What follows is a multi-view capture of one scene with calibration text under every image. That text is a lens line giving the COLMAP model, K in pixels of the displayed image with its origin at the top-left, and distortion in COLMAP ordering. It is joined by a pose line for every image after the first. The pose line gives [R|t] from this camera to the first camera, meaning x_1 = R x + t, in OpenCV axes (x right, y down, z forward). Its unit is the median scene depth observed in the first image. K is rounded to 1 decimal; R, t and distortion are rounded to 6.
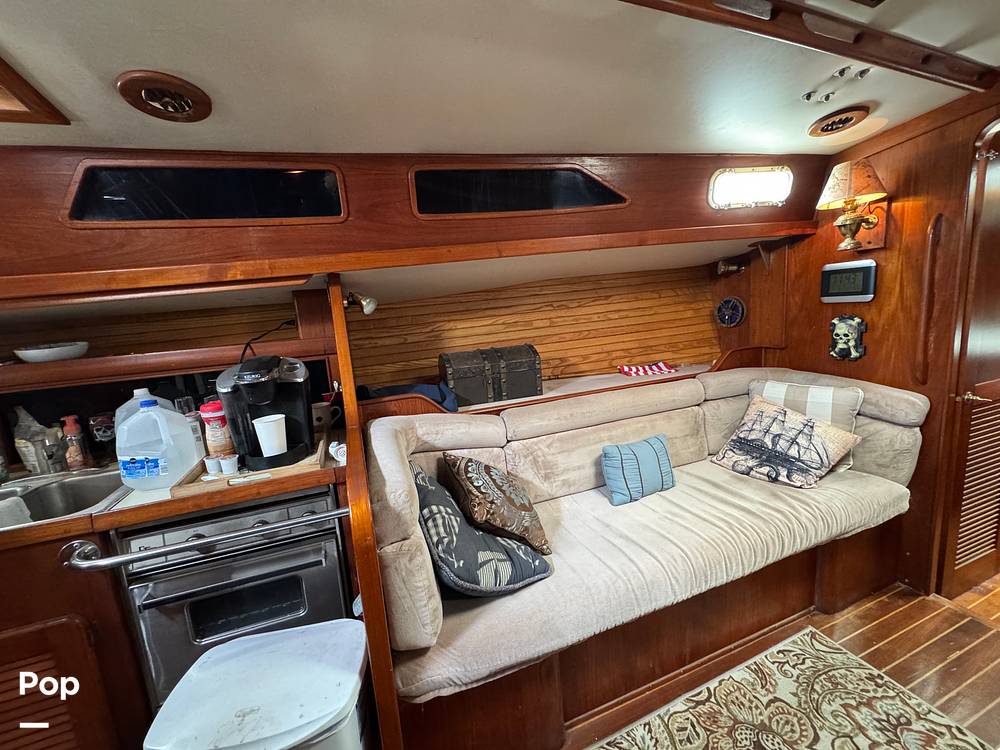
lens RADIAL K [[399.6, 0, 500.3], [0, 399.6, 374.0], [0, 0, 1]] dist [-0.003542, 0.000116]
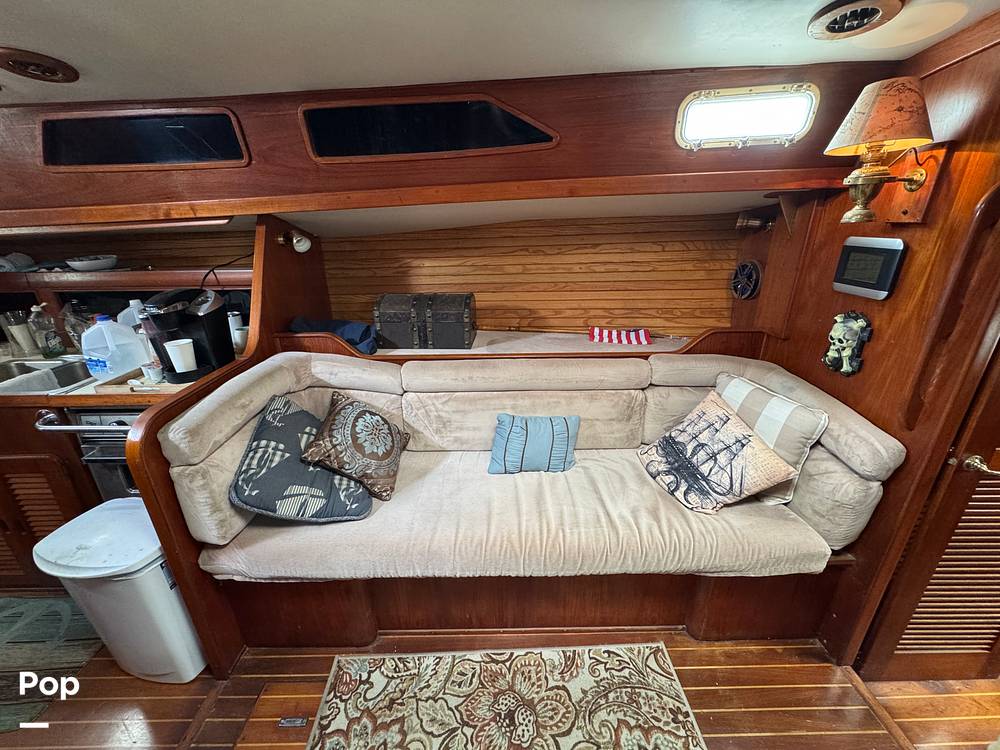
lens RADIAL K [[399.6, 0, 500.3], [0, 399.6, 374.0], [0, 0, 1]] dist [-0.003542, 0.000116]
pose [[0.939940, 0.184127, -0.287420, 0.538038], [-0.116865, 0.964737, 0.235849, -0.148957], [0.320711, -0.188094, 0.928313, 0.111781]]
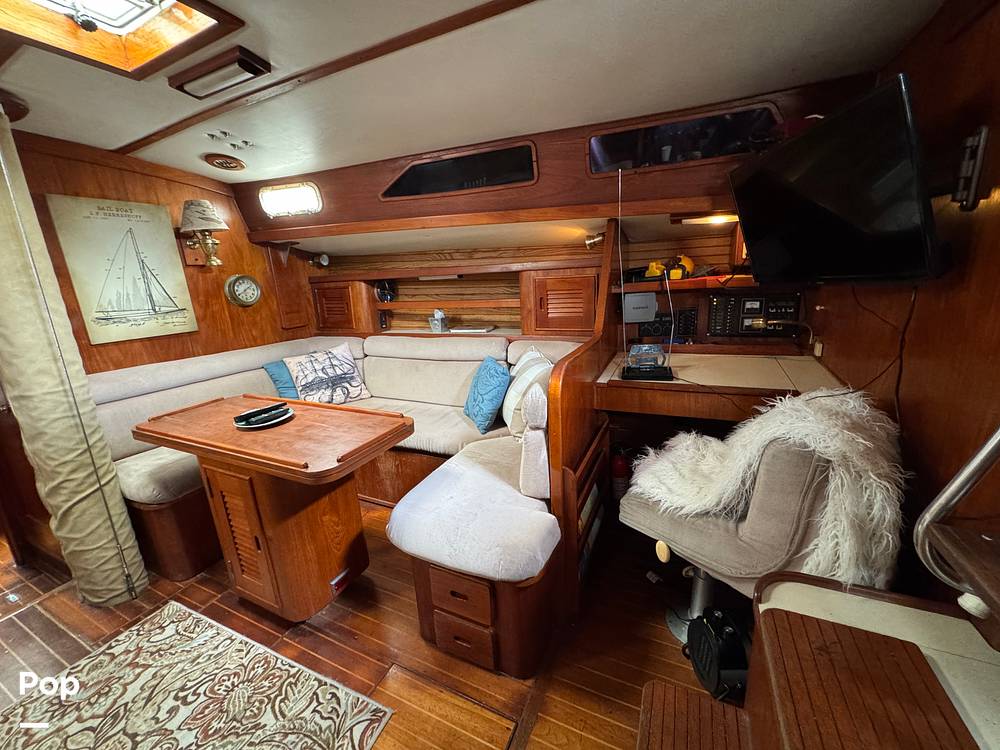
lens RADIAL K [[399.6, 0, 500.3], [0, 399.6, 374.0], [0, 0, 1]] dist [-0.003542, 0.000116]
pose [[-0.690290, -0.059159, 0.721111, -0.400008], [0.220937, 0.931814, 0.287939, -0.002523], [-0.688975, 0.358082, -0.630151, 0.383058]]
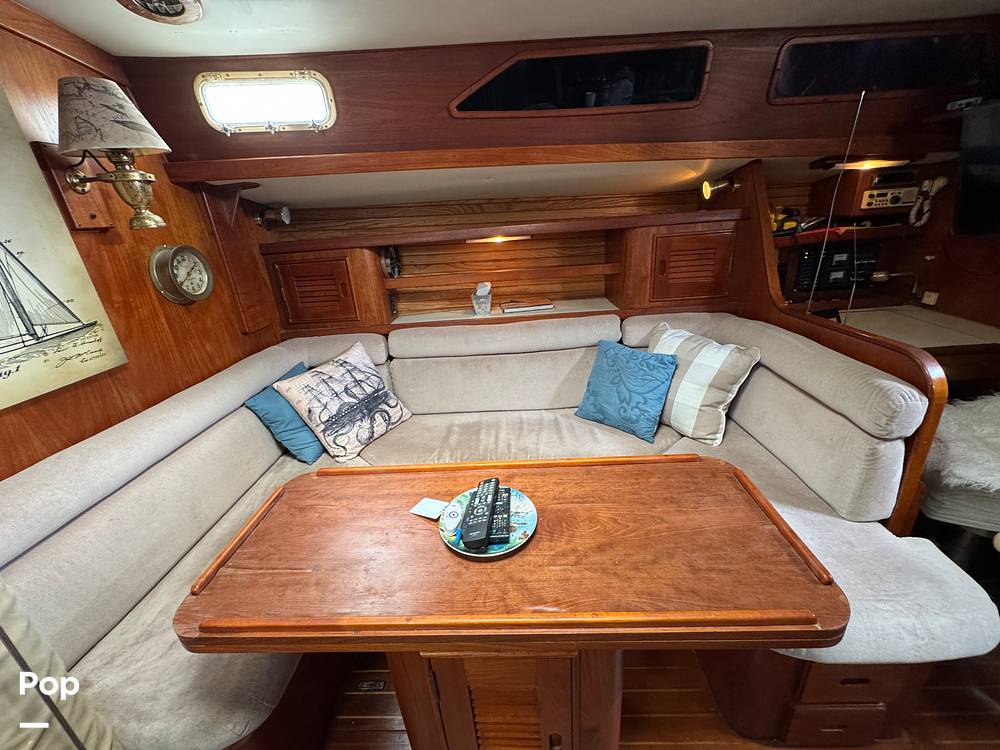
lens RADIAL K [[399.6, 0, 500.3], [0, 399.6, 374.0], [0, 0, 1]] dist [-0.003542, 0.000116]
pose [[-0.915661, -0.001145, 0.401950, 0.429704], [0.202126, 0.863051, 0.462913, -0.144109], [-0.347434, 0.505116, -0.790030, 0.507865]]
